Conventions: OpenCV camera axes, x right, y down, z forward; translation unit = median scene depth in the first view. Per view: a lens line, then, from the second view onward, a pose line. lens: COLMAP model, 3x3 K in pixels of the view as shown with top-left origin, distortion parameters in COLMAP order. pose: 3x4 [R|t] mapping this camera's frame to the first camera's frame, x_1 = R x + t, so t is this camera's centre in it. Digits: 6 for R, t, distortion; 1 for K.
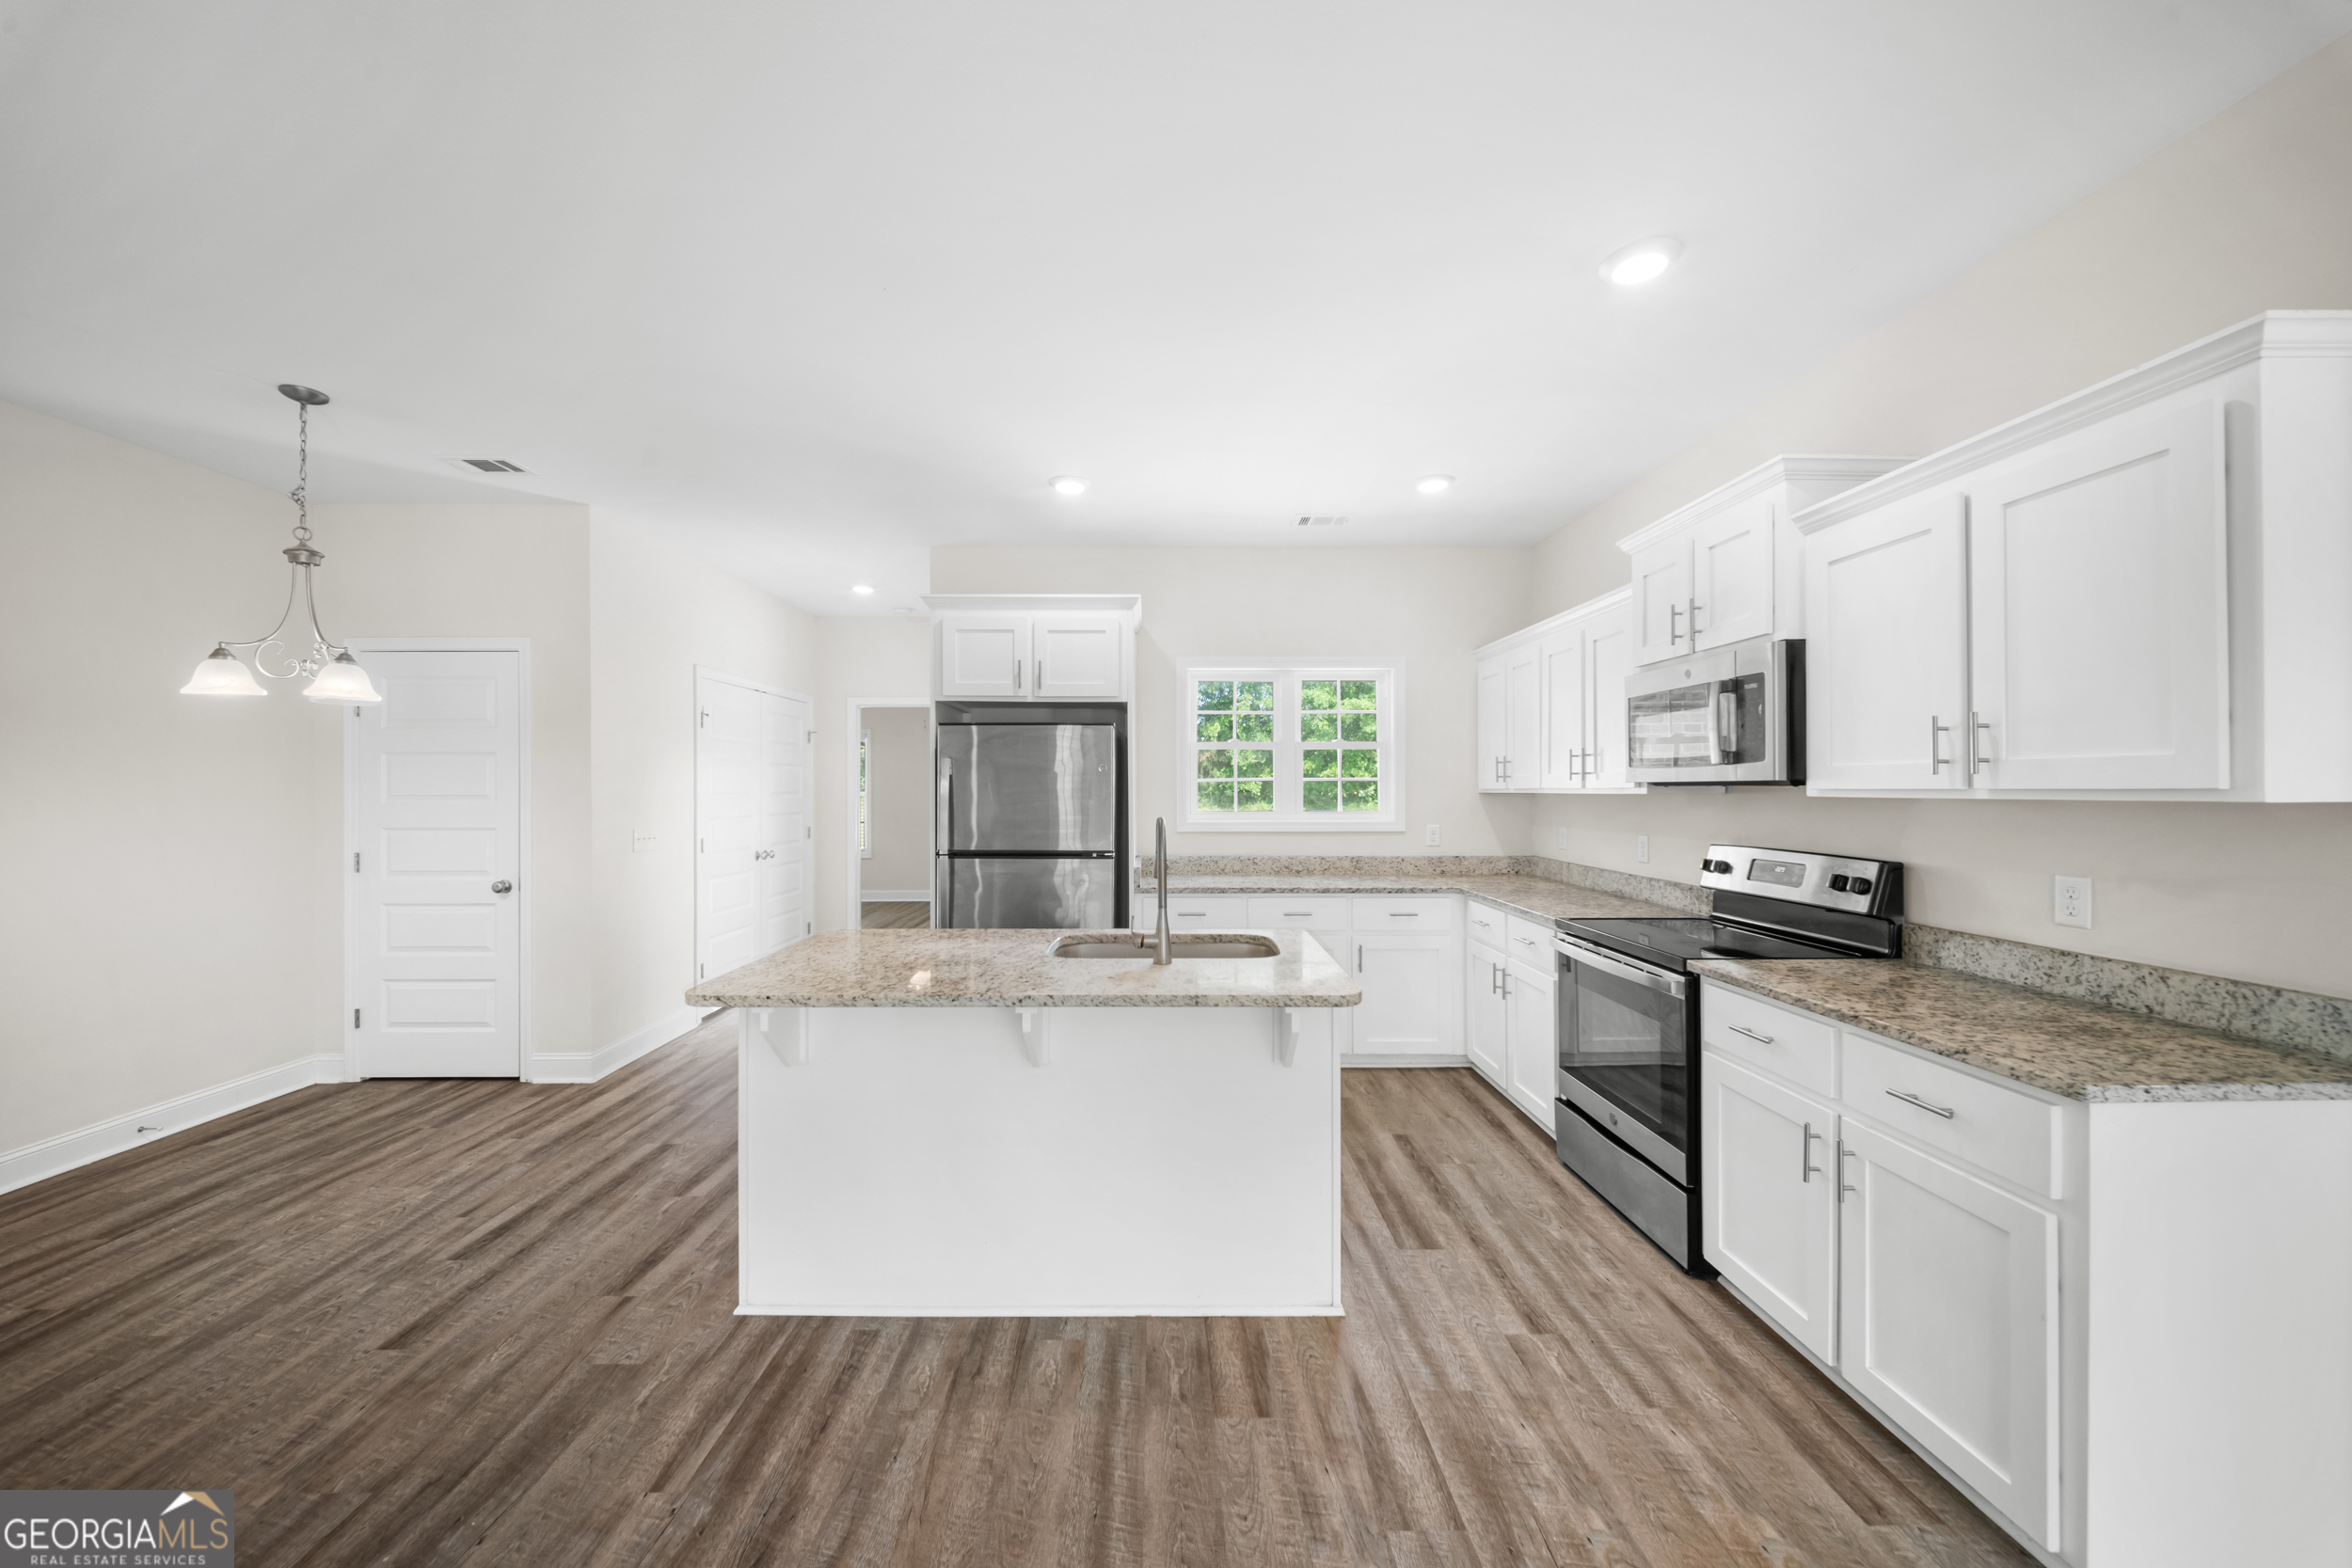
lens RADIAL K [[831.3, 0, 1162.5], [0, 831.3, 787.7], [0, 0, 1]] dist [-0.007148, 0.001199]
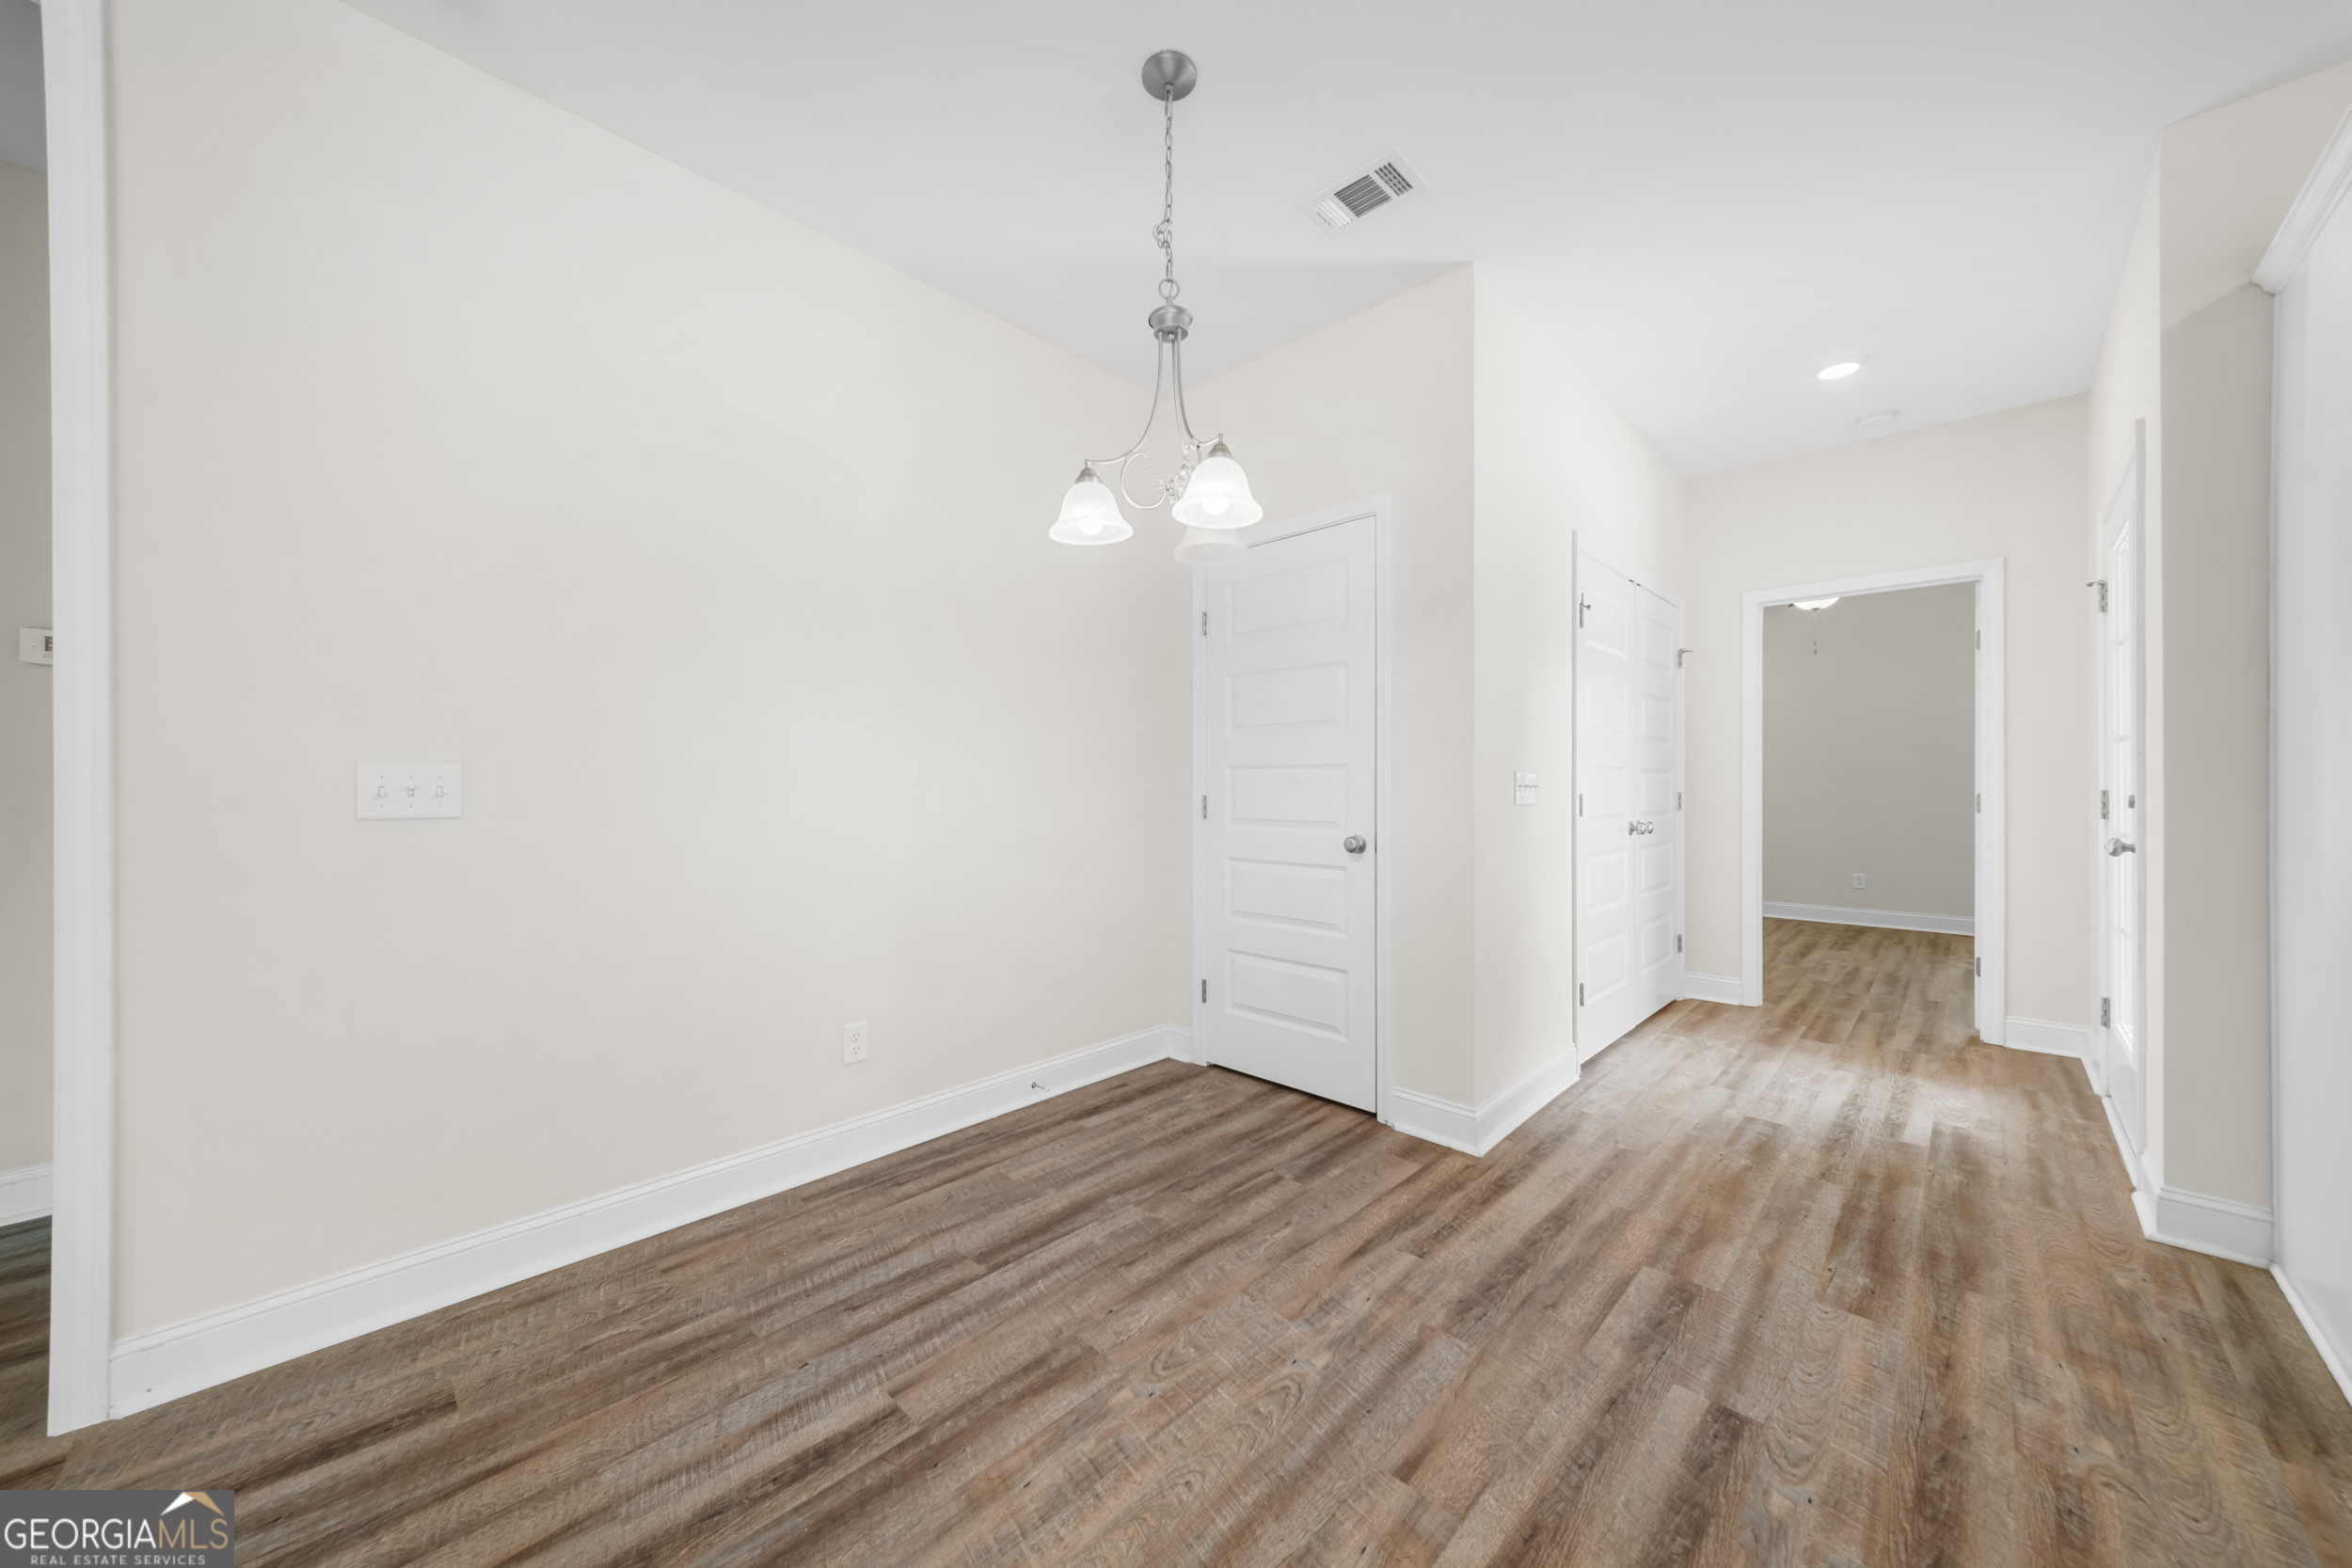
lens RADIAL K [[831.3, 0, 1142.5], [0, 831.3, 785.2], [0, 0, 1]] dist [-0.007148, 0.001199]
pose [[0.689399, -0.001322, -0.724380, -0.481542], [-0.001010, 0.999996, -0.002786, 0.085813], [0.724381, 0.002653, 0.689395, 0.441327]]
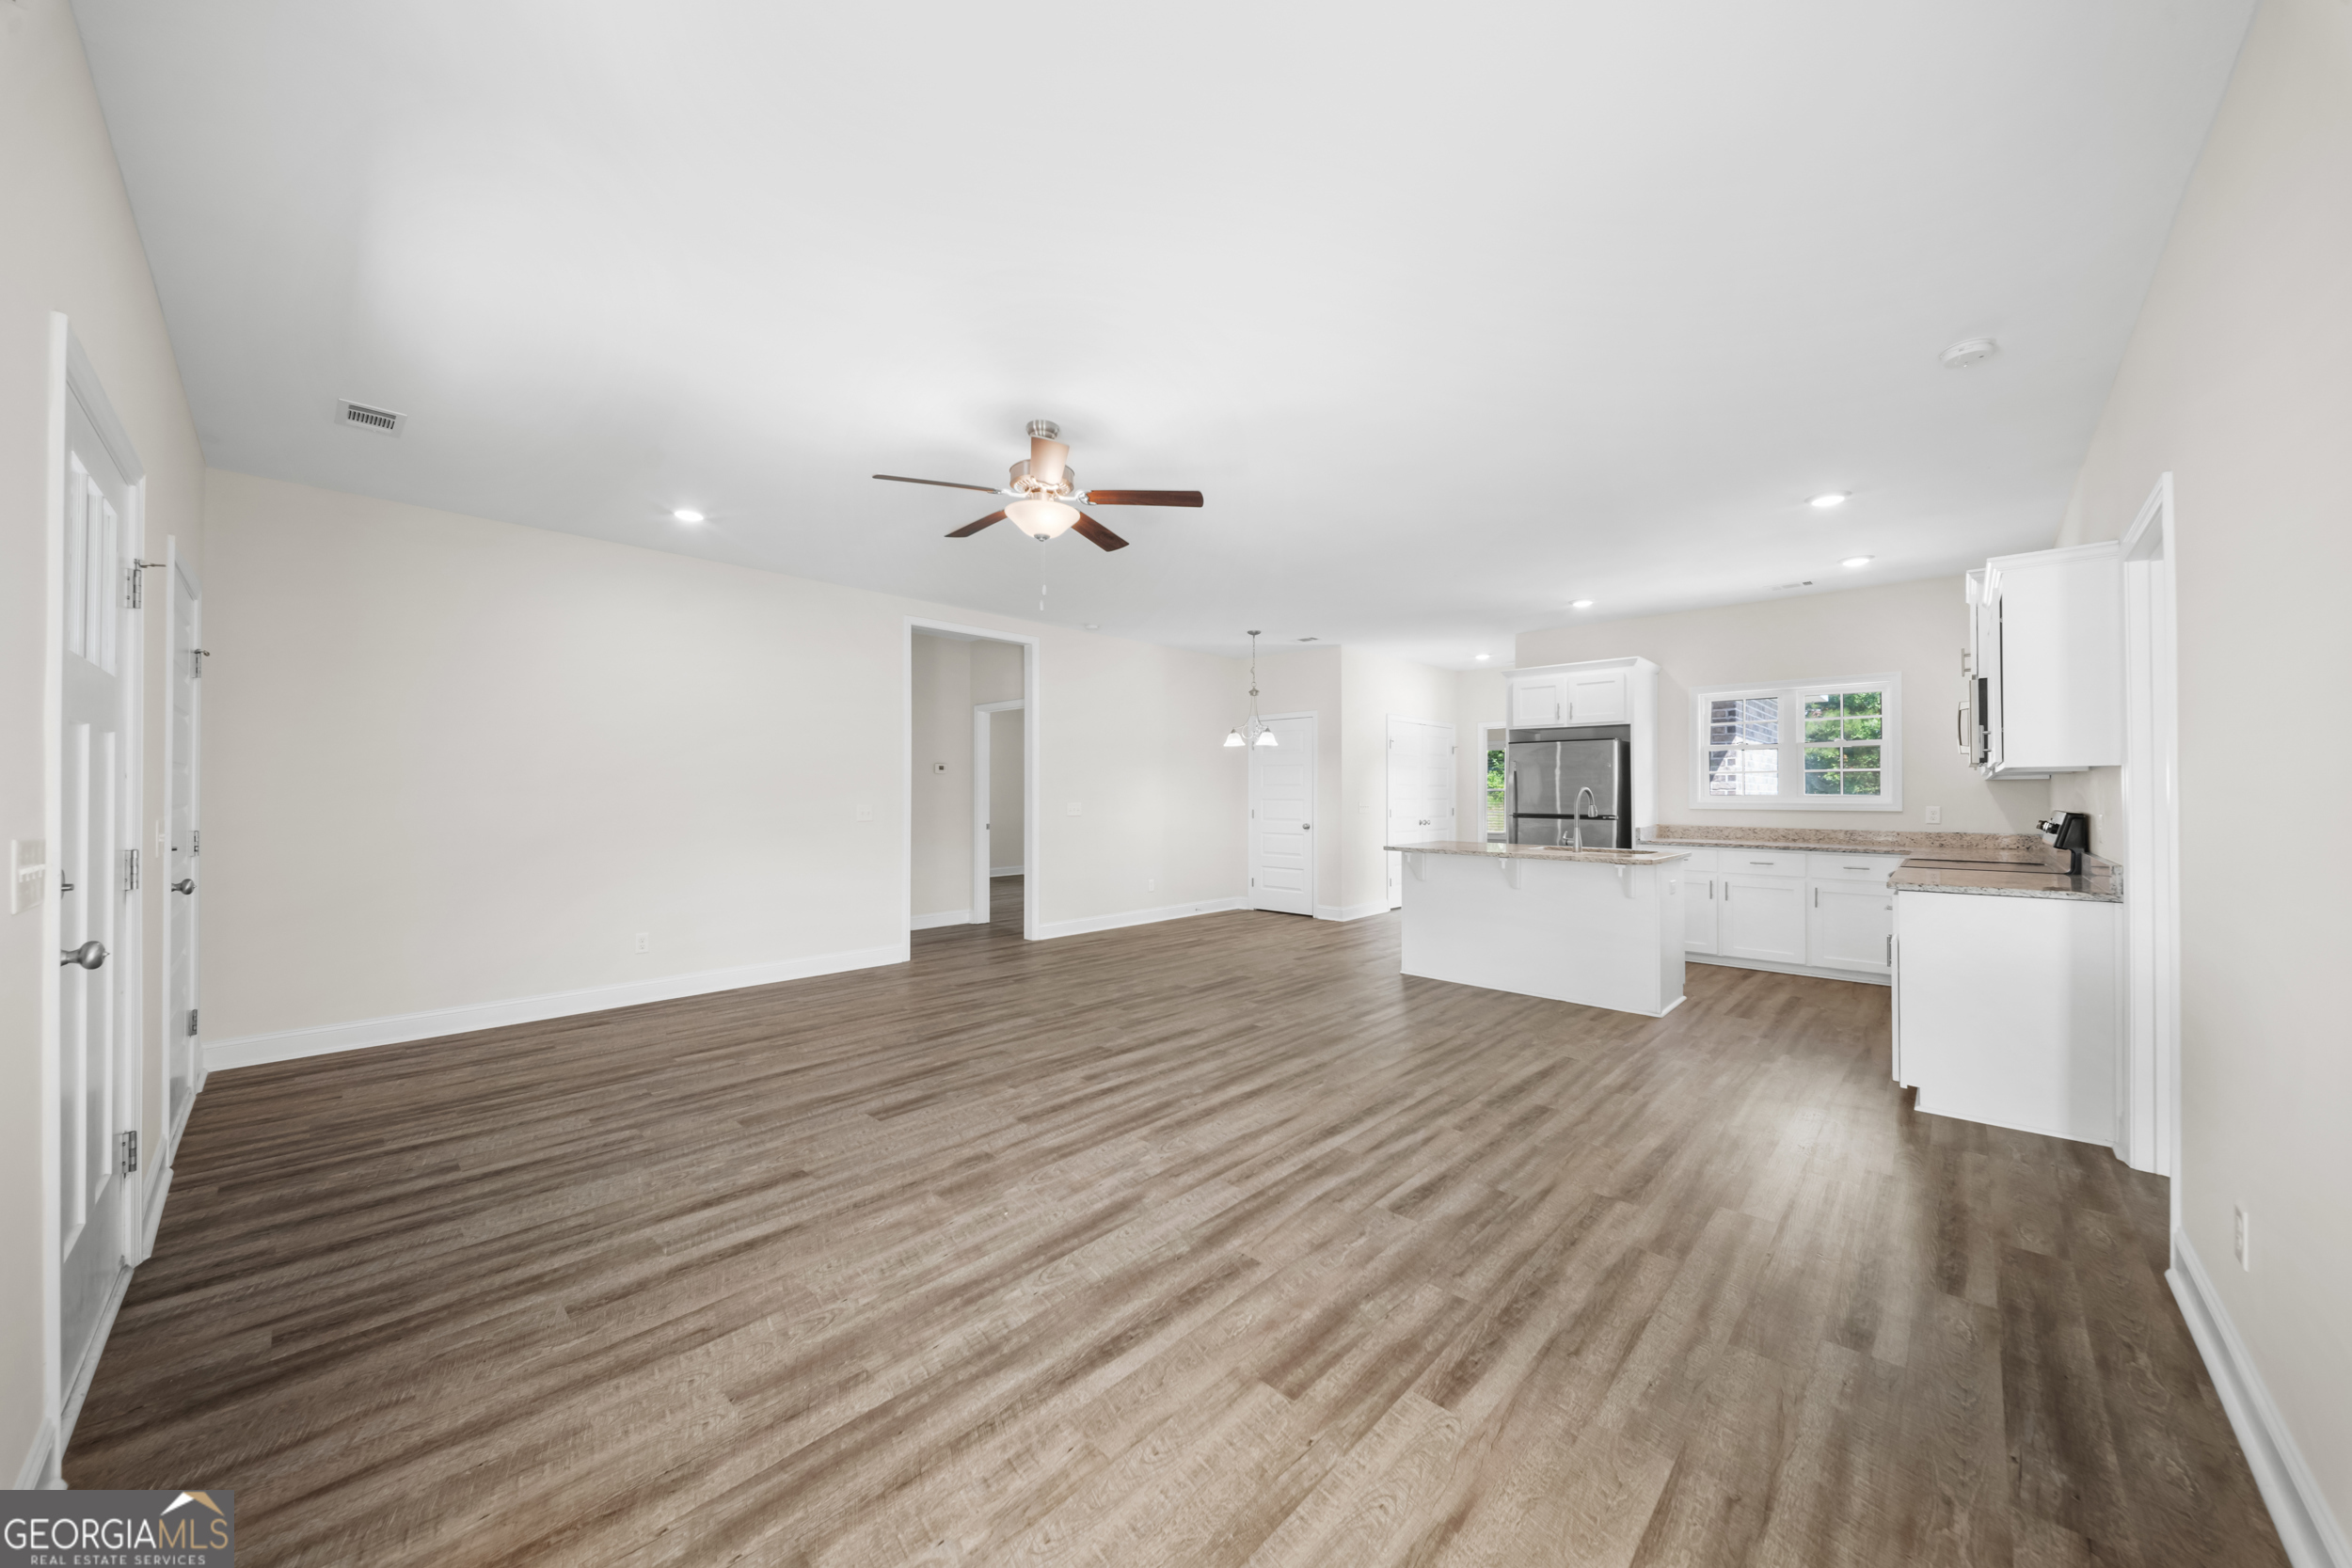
lens RADIAL K [[831.3, 0, 1154.2], [0, 831.3, 786.9], [0, 0, 1]] dist [-0.007148, 0.001199]
pose [[0.707674, -0.003514, -0.706530, 0.545572], [-0.002269, 0.999971, -0.007247, 0.040040], [0.706535, 0.006732, 0.707646, -0.976185]]
